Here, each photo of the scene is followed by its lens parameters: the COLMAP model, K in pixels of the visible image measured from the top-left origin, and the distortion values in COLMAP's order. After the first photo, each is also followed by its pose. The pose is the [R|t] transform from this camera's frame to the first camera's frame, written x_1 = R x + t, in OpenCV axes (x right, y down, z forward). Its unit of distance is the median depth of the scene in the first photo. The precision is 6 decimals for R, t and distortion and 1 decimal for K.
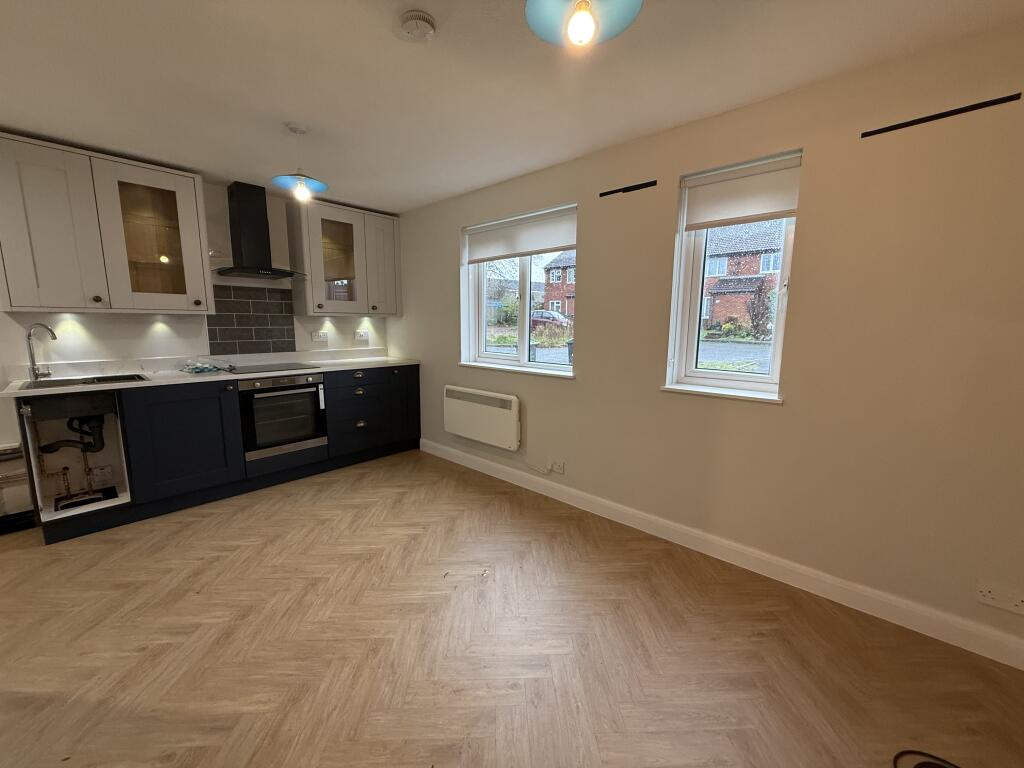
lens RADIAL K [[407.6, 0, 510.6], [0, 407.6, 383.6], [0, 0, 1]] dist [-0.000043, 0.000402]
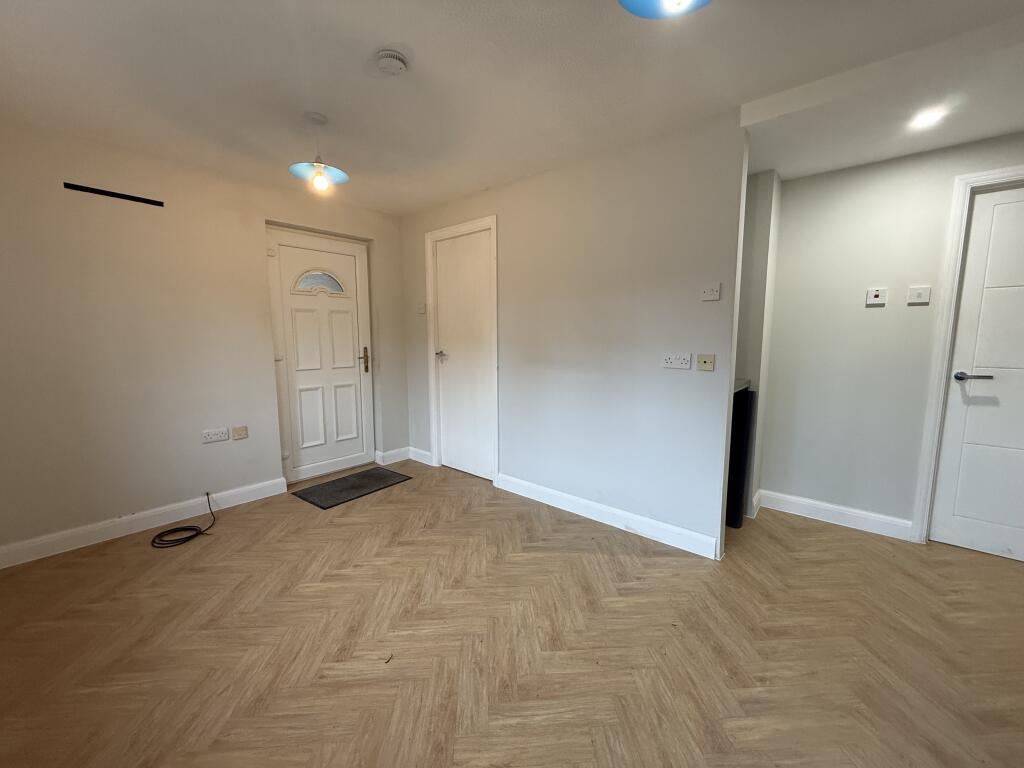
lens RADIAL K [[407.6, 0, 510.6], [0, 407.6, 383.6], [0, 0, 1]] dist [-0.000043, 0.000402]
pose [[-0.999688, -0.002317, -0.024866, -0.288426], [-0.008925, 0.963074, 0.269089, -0.172916], [0.023325, 0.269227, -0.962794, 1.271861]]
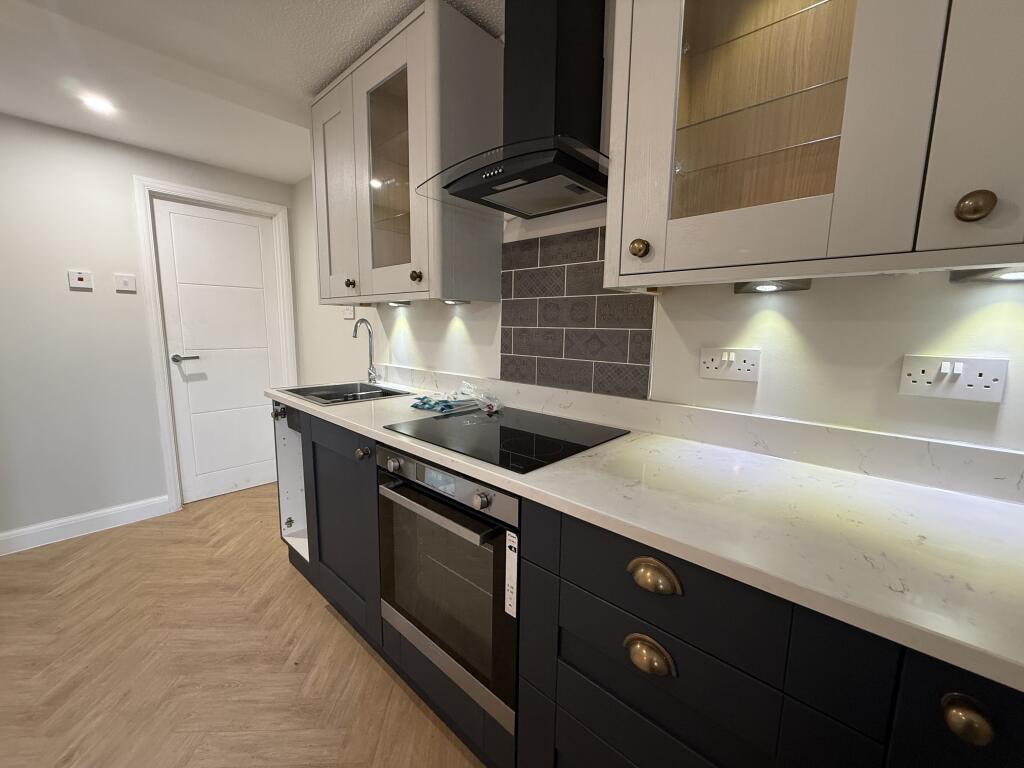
lens RADIAL K [[407.6, 0, 510.6], [0, 407.6, 383.6], [0, 0, 1]] dist [-0.000043, 0.000402]
pose [[0.002207, 0.132545, -0.991175, -0.263204], [-0.165572, 0.977545, 0.130354, -0.168836], [0.986195, 0.163823, 0.024103, 1.248420]]
